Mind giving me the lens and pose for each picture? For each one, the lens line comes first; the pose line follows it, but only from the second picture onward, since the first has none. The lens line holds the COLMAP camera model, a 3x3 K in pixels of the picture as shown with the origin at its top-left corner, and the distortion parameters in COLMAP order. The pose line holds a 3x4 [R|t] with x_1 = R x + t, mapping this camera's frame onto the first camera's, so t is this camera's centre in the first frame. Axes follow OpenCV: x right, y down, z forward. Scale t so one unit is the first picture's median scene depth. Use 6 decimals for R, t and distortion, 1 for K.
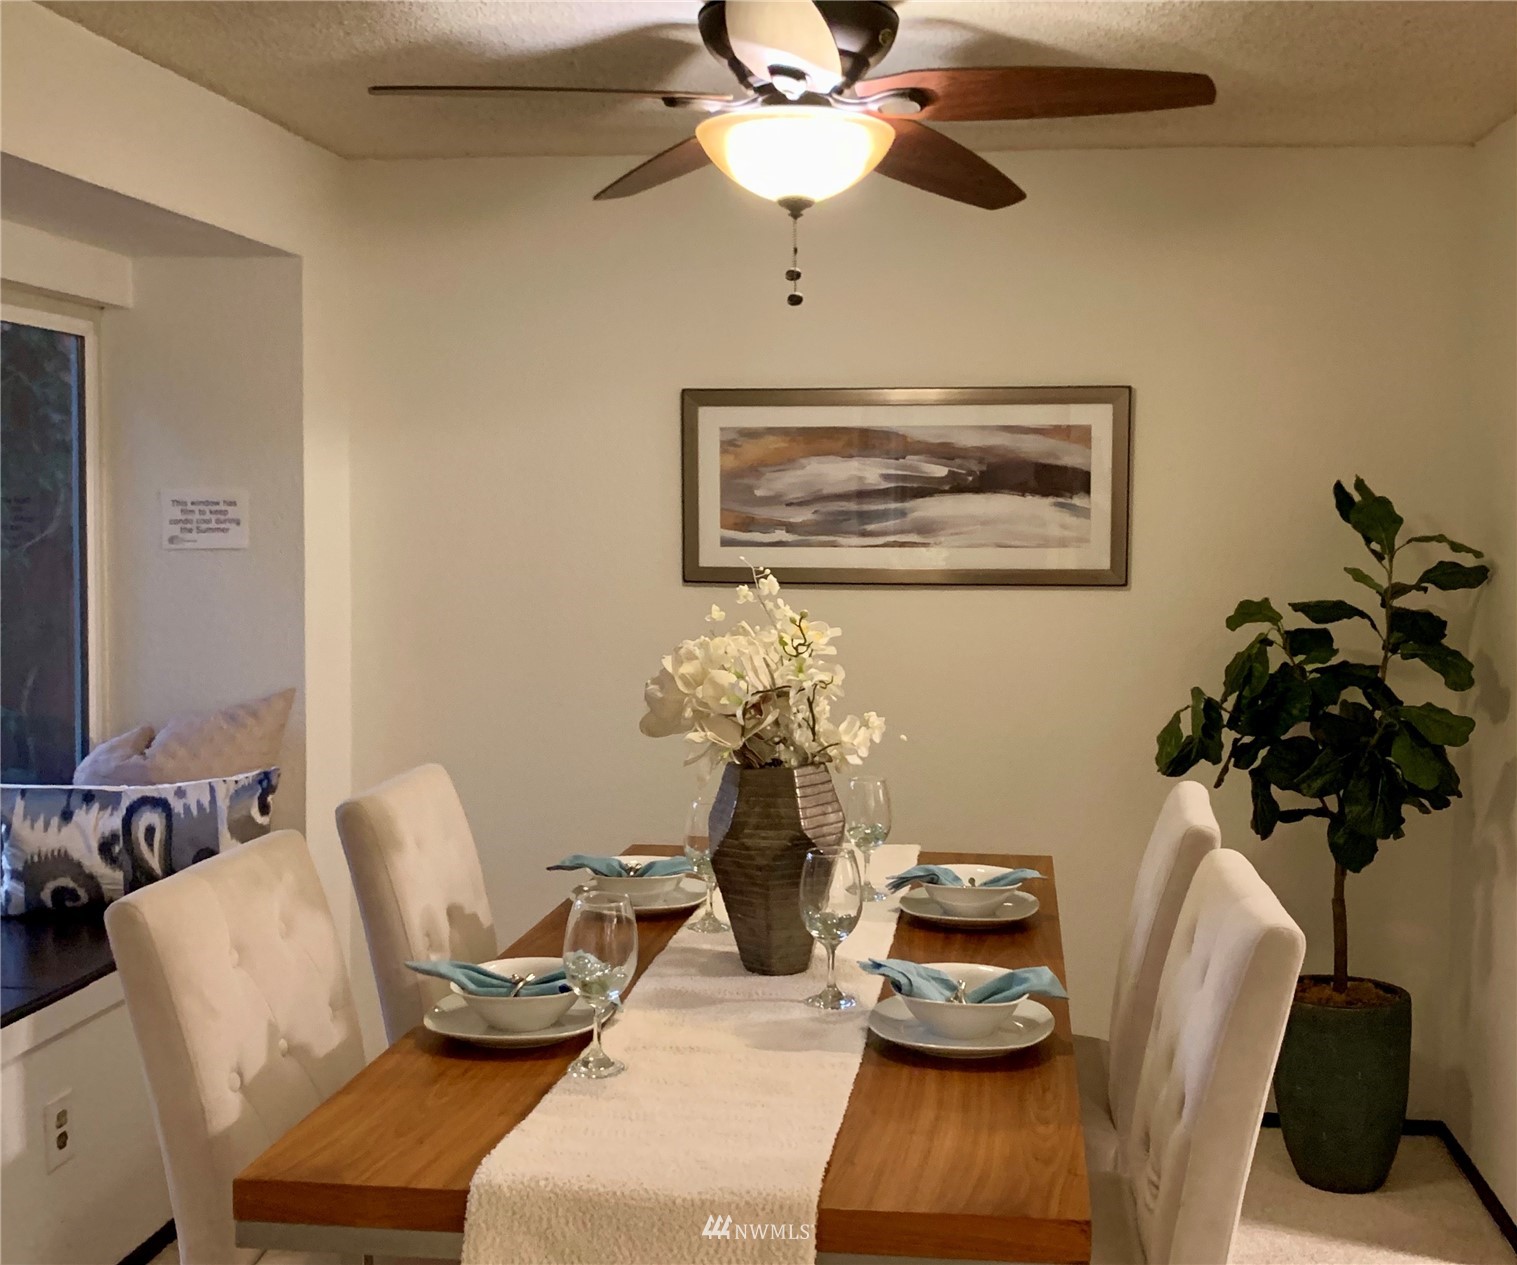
lens RADIAL K [[1684.5, 0, 758.2], [0, 1684.5, 607.0], [0, 0, 1]] dist [0.138327, -0.479043]
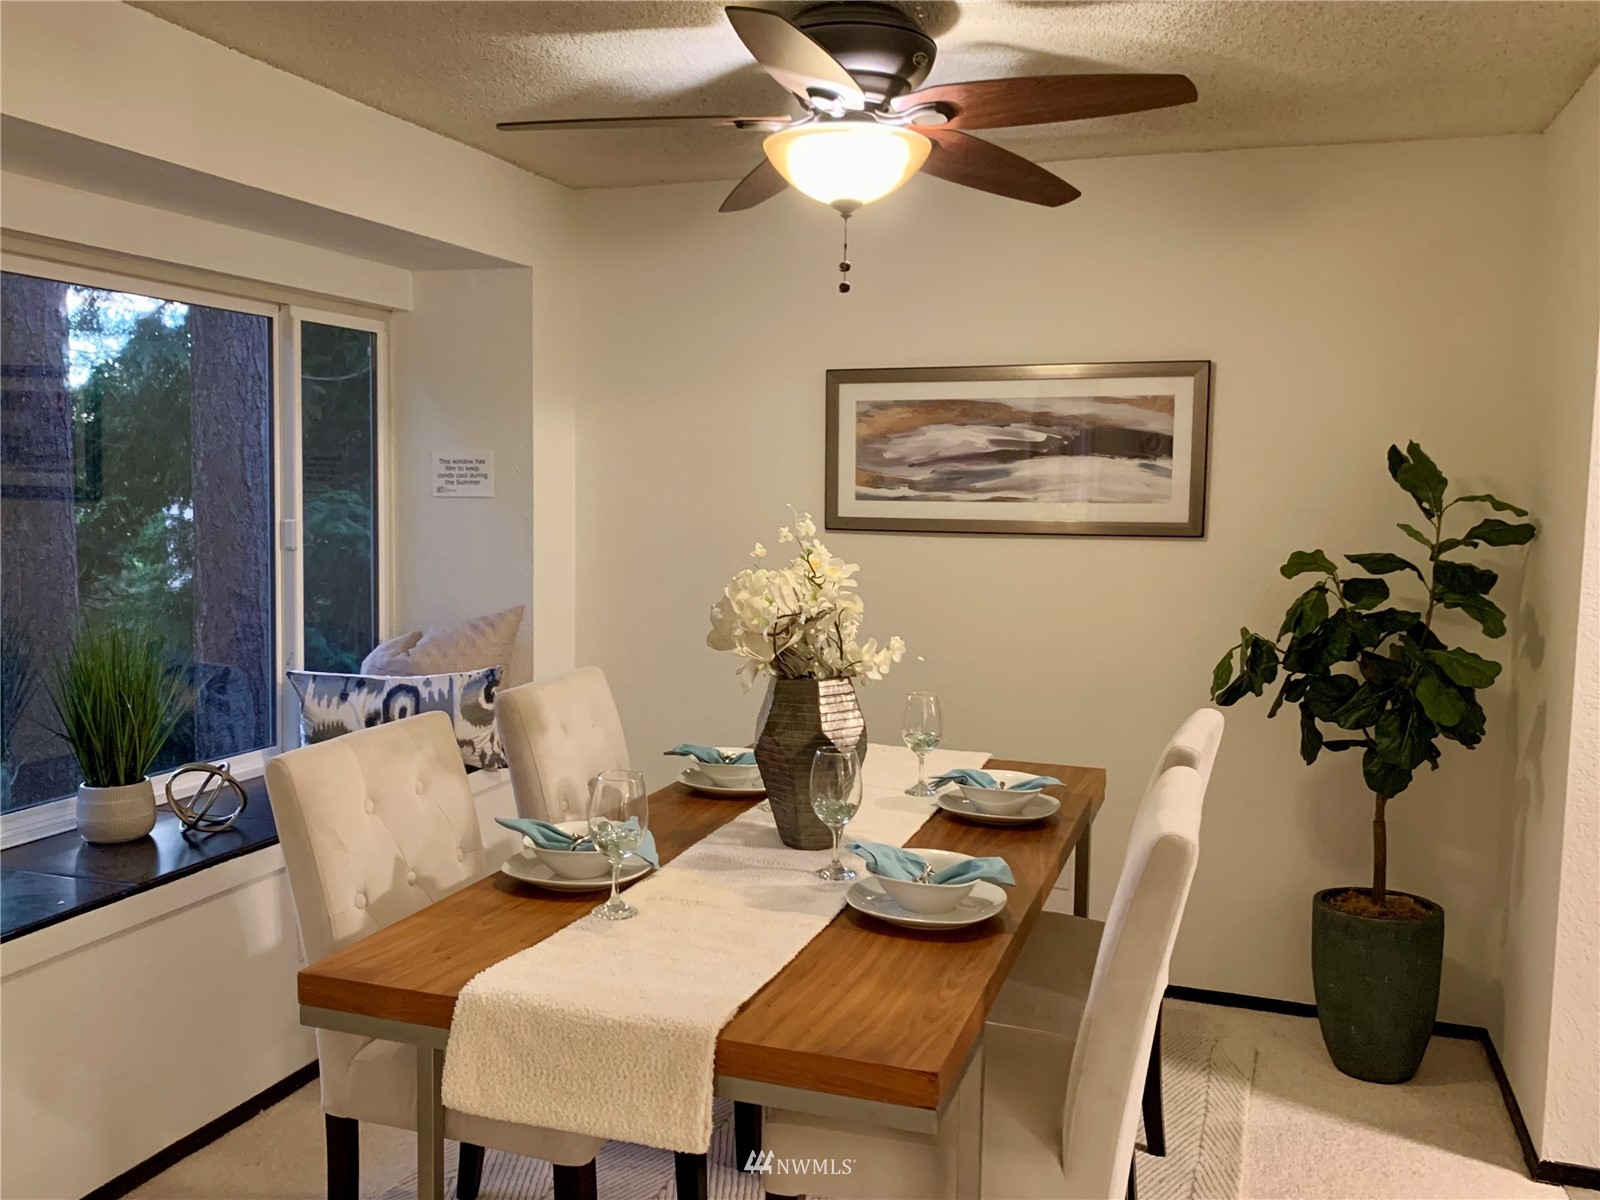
lens RADIAL K [[1353.4, 0, 800.0], [0, 1353.4, 600.0], [0, 0, 1]] dist [0.124191, -0.347695]
pose [[0.973322, 0.027528, -0.227787, 0.182047], [-0.020786, 0.999273, 0.031946, 0.006359], [0.228501, -0.026359, 0.973187, 0.047532]]
